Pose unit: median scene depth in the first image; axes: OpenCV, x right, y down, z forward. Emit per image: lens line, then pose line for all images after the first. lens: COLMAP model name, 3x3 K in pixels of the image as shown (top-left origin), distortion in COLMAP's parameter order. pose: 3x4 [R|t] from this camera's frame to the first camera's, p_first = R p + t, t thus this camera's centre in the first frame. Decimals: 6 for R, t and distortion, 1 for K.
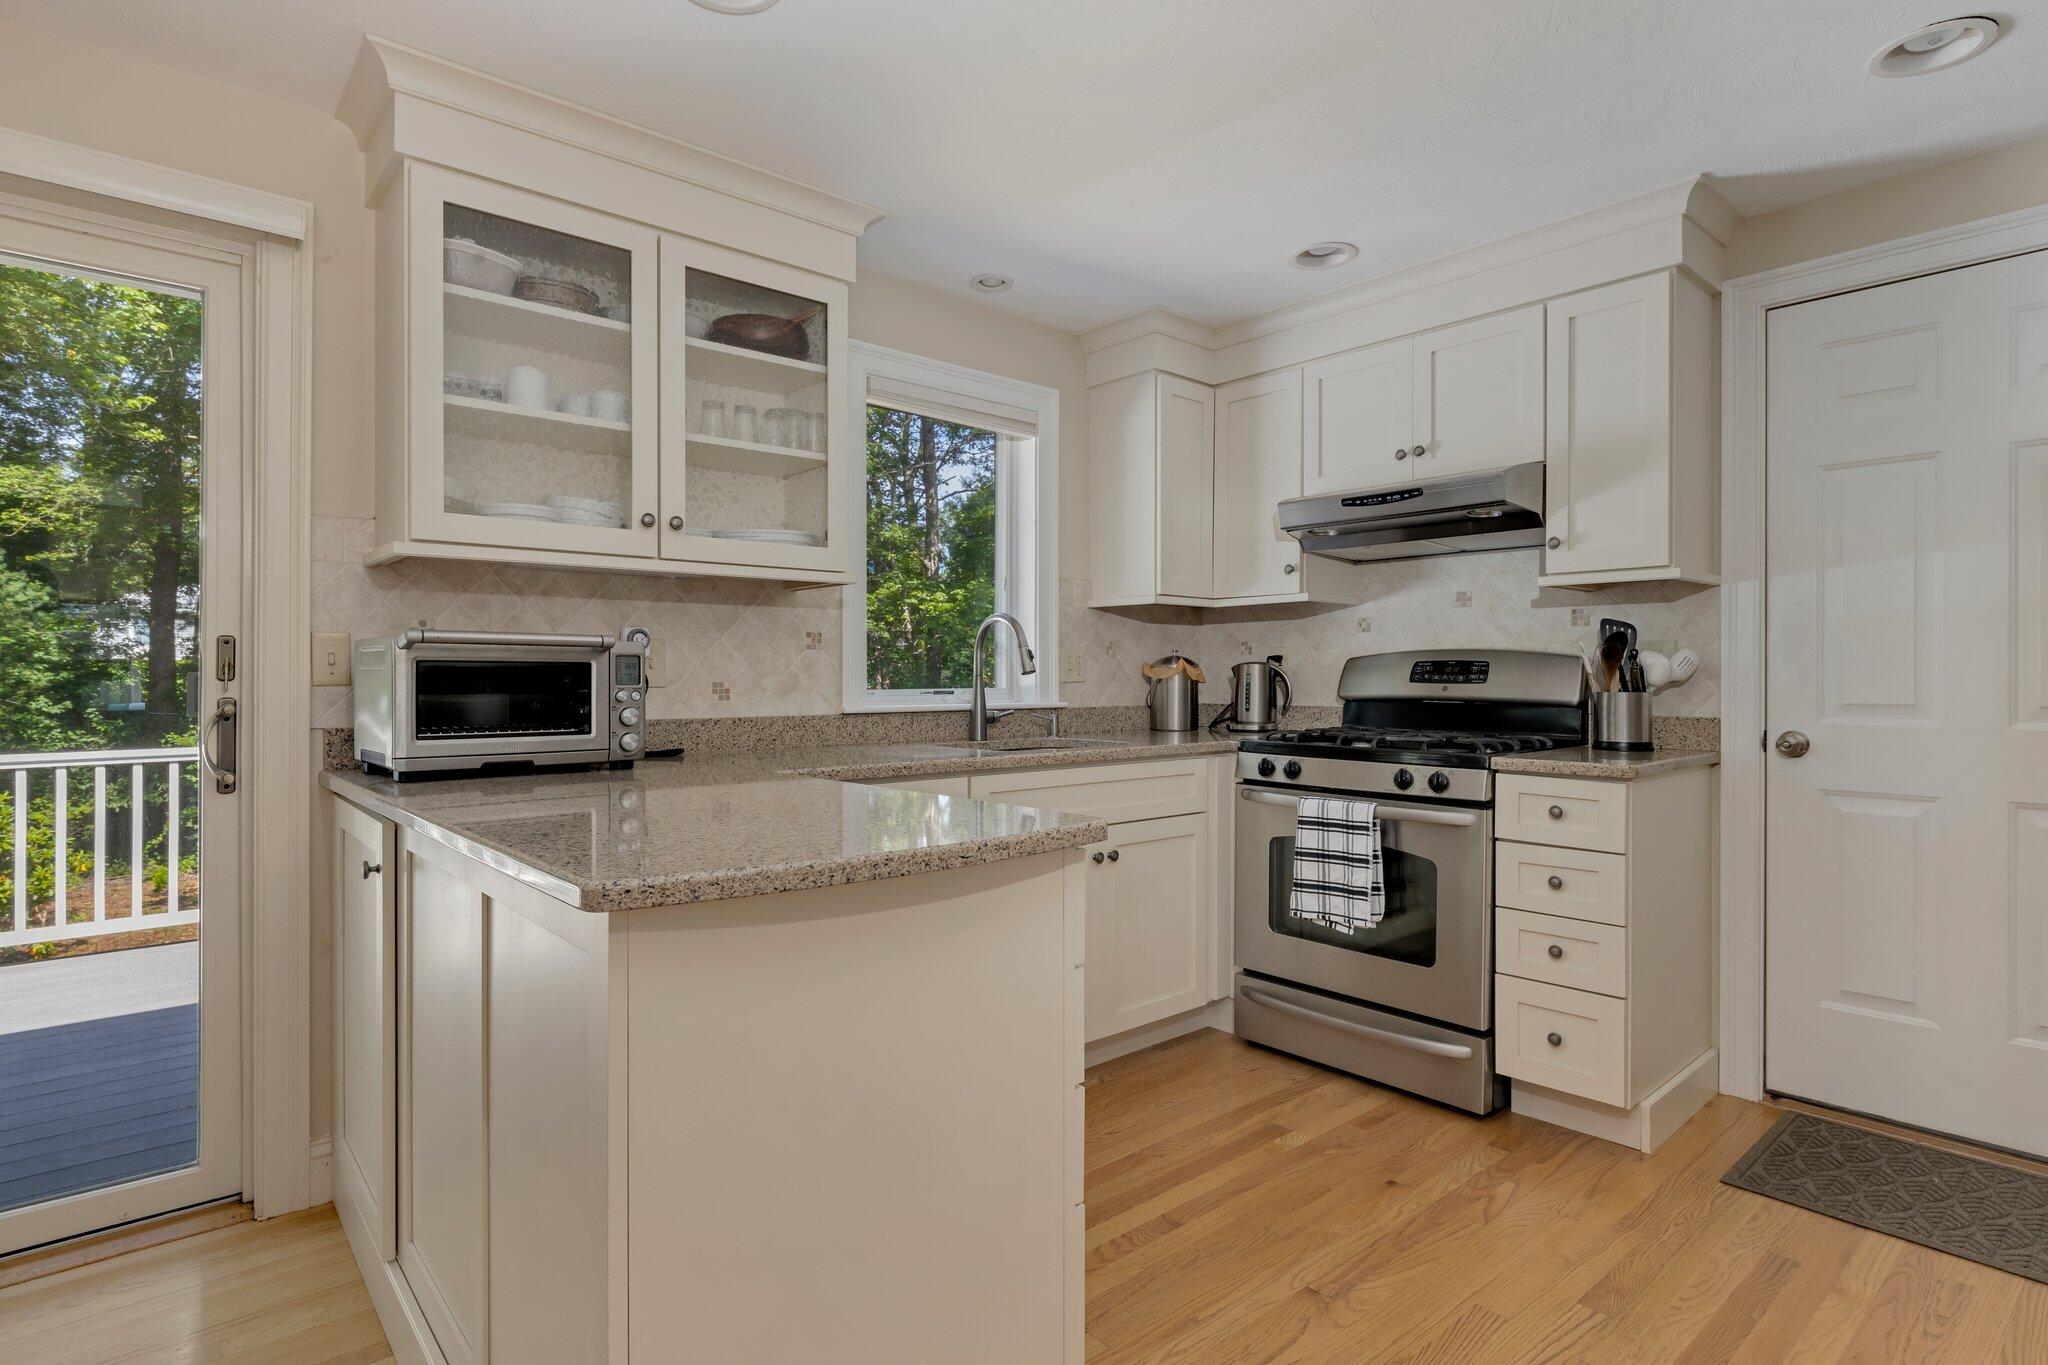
lens RADIAL K [[1045.2, 0, 1021.5], [0, 1045.2, 679.4], [0, 0, 1]] dist [-0.002709, -0.000177]
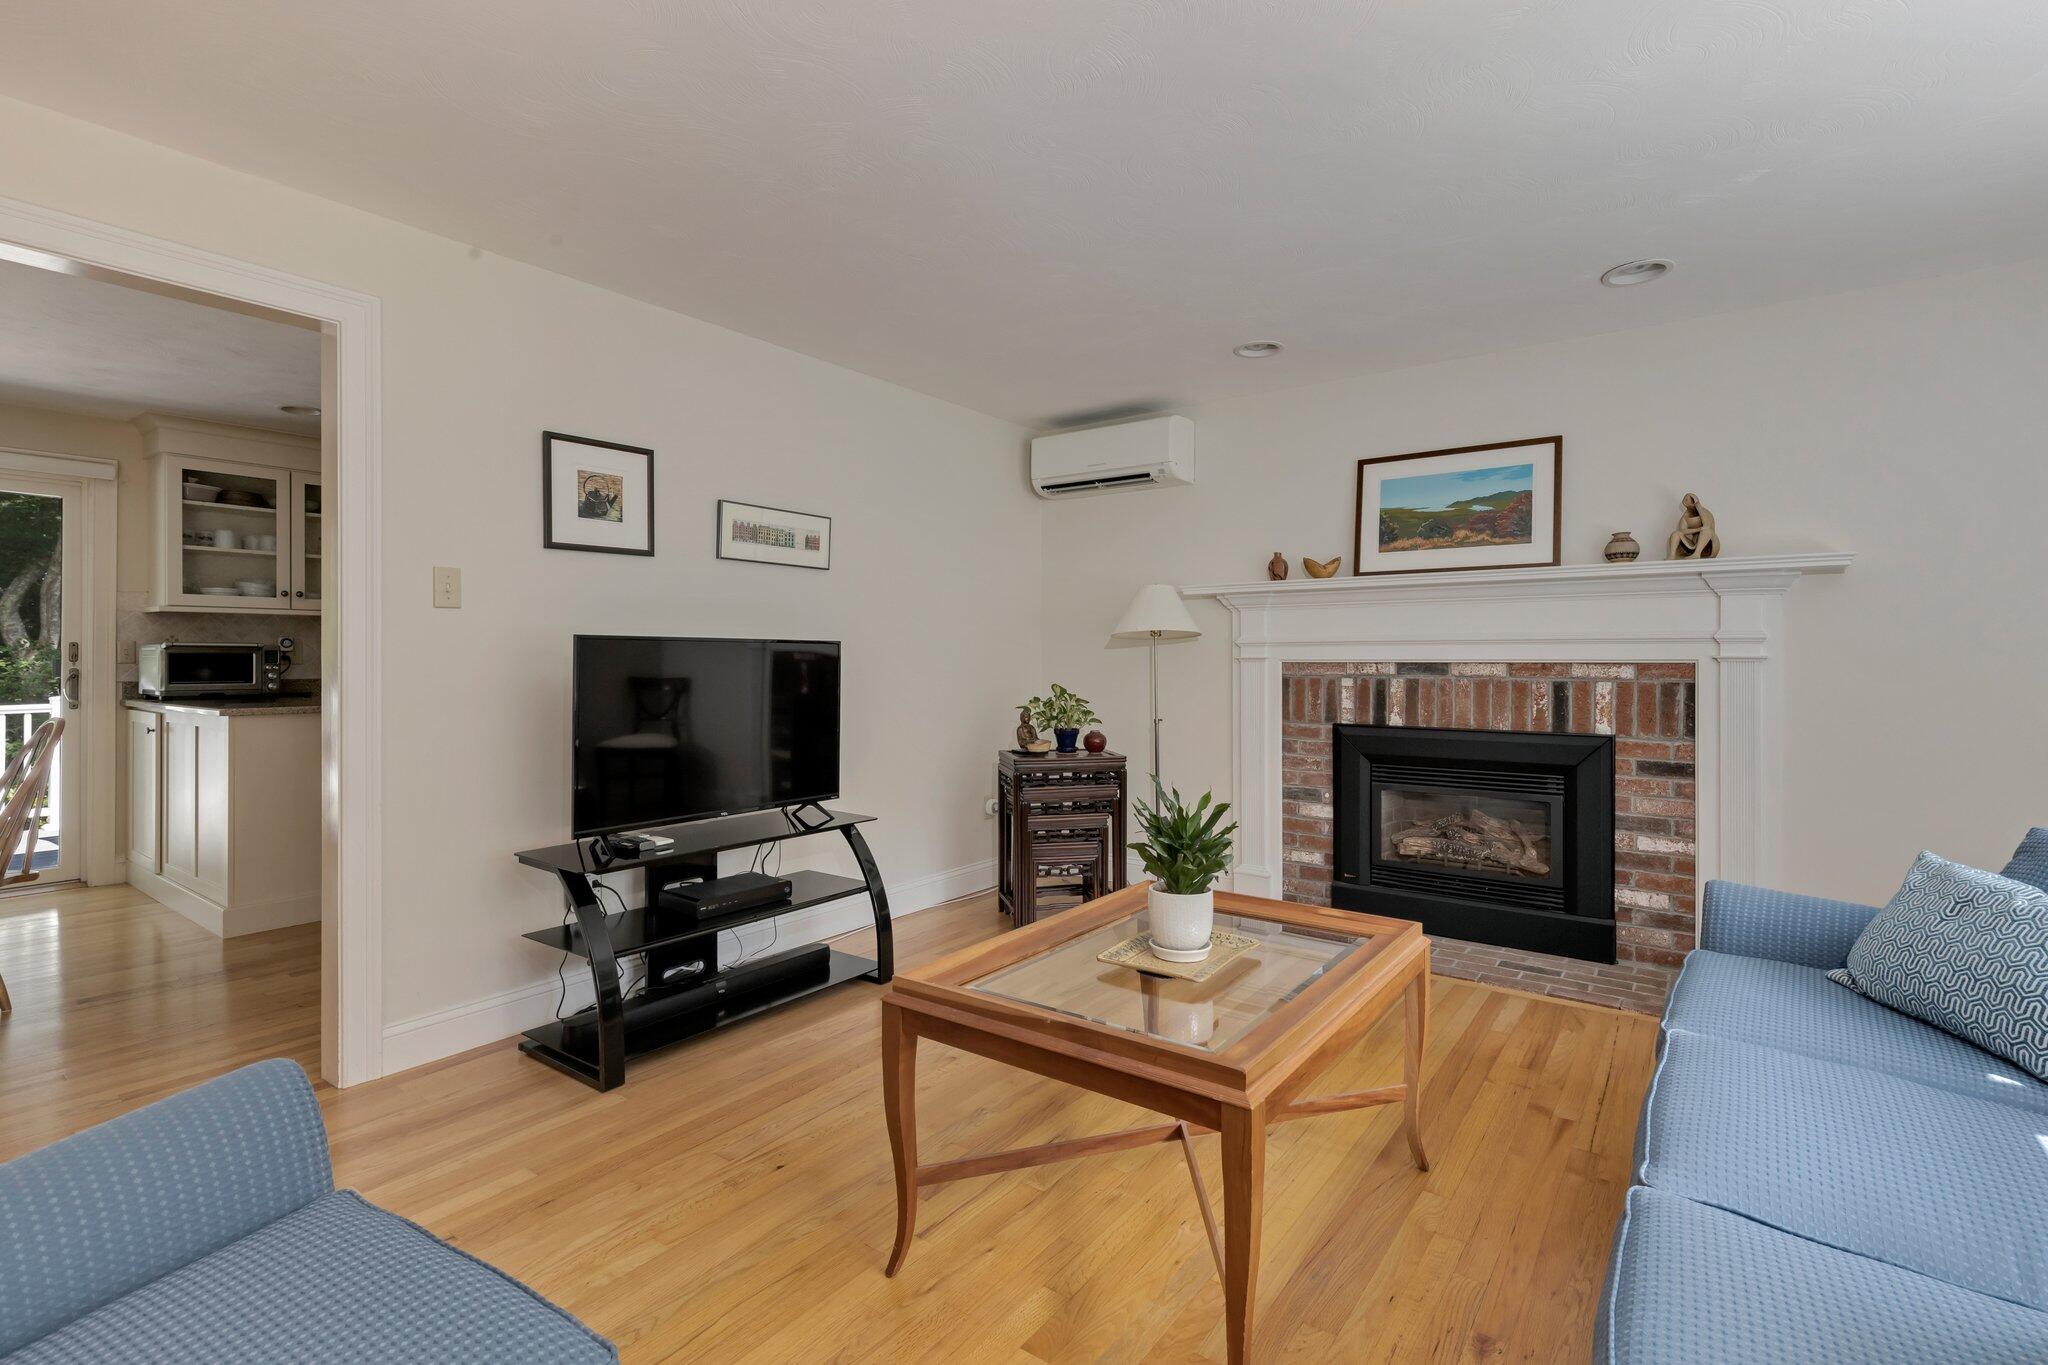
lens RADIAL K [[951.3, 0, 1029.6], [0, 951.3, 668.3], [0, 0, 1]] dist [0.002021, 0.000541]
pose [[0.975875, 0.001143, 0.218329, 0.637433], [-0.001535, 0.999997, 0.001629, 0.007192], [-0.218327, -0.001925, 0.975874, -1.145841]]
